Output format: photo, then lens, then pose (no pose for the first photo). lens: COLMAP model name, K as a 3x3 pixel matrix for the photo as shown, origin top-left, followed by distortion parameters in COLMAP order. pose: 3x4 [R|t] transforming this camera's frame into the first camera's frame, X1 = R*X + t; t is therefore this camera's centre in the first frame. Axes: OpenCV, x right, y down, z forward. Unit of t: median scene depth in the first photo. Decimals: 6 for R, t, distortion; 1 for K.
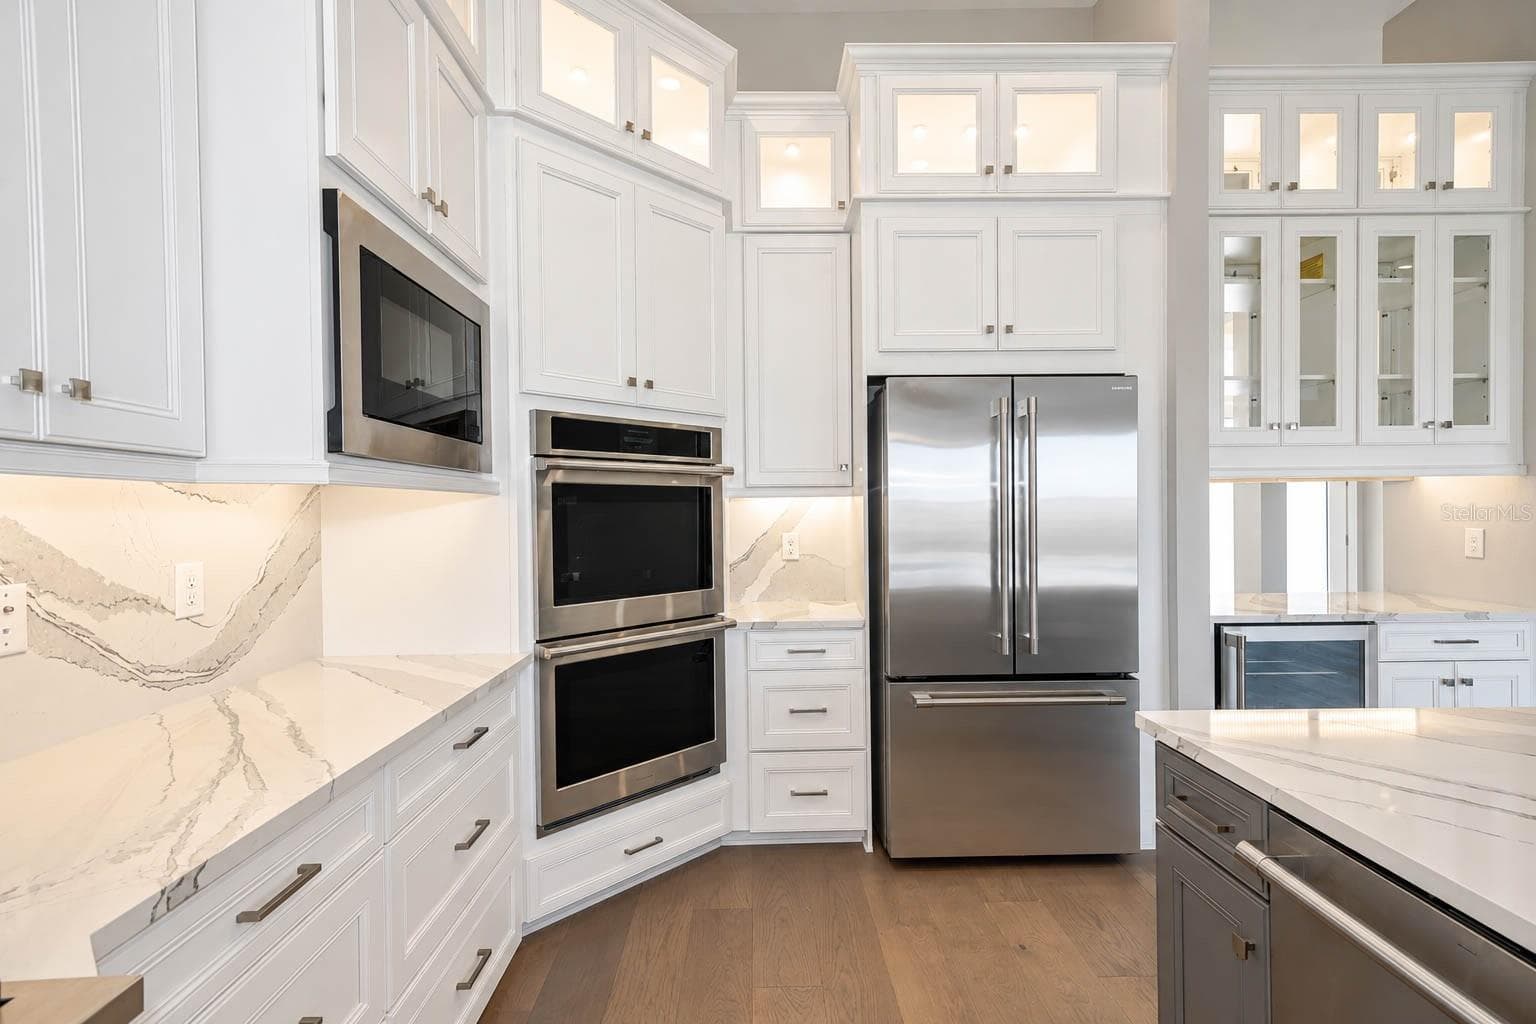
lens RADIAL K [[672.4, 0, 766.1], [0, 672.4, 517.9], [0, 0, 1]] dist [0.012747, 0.000288]
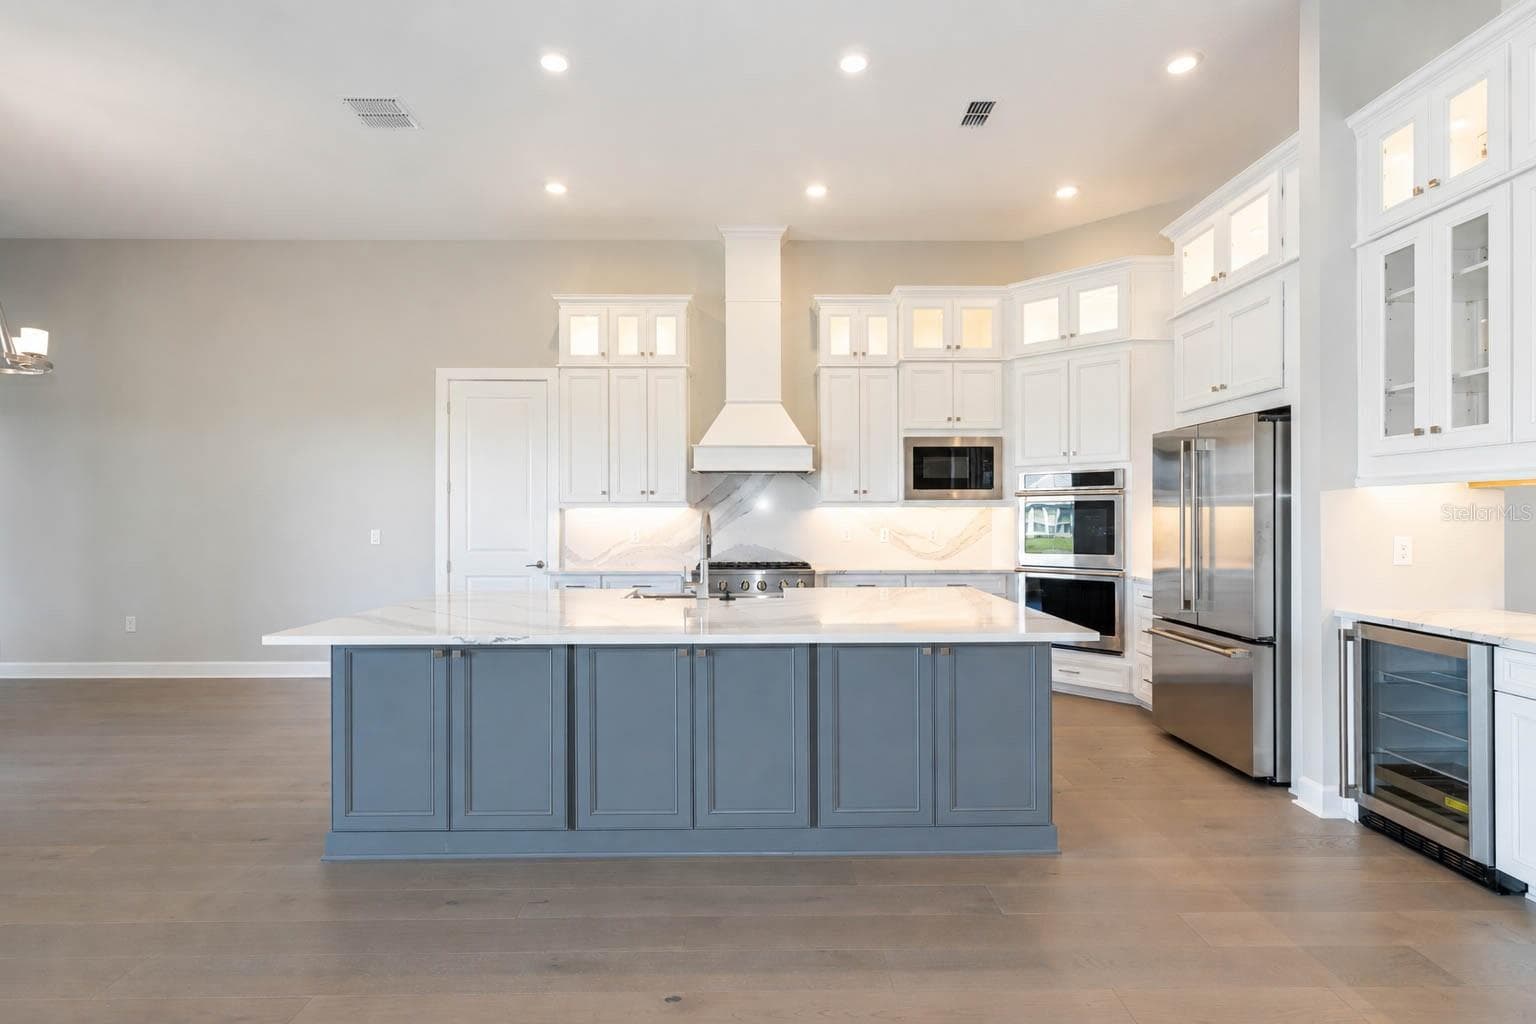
lens RADIAL K [[672.4, 0, 766.1], [0, 672.4, 517.9], [0, 0, 1]] dist [0.012747, 0.000288]
pose [[-0.003333, 0.013212, -0.999907, 1.782577], [-0.006652, 0.999890, 0.013234, -0.016736], [0.999972, 0.006696, -0.003245, 0.051325]]
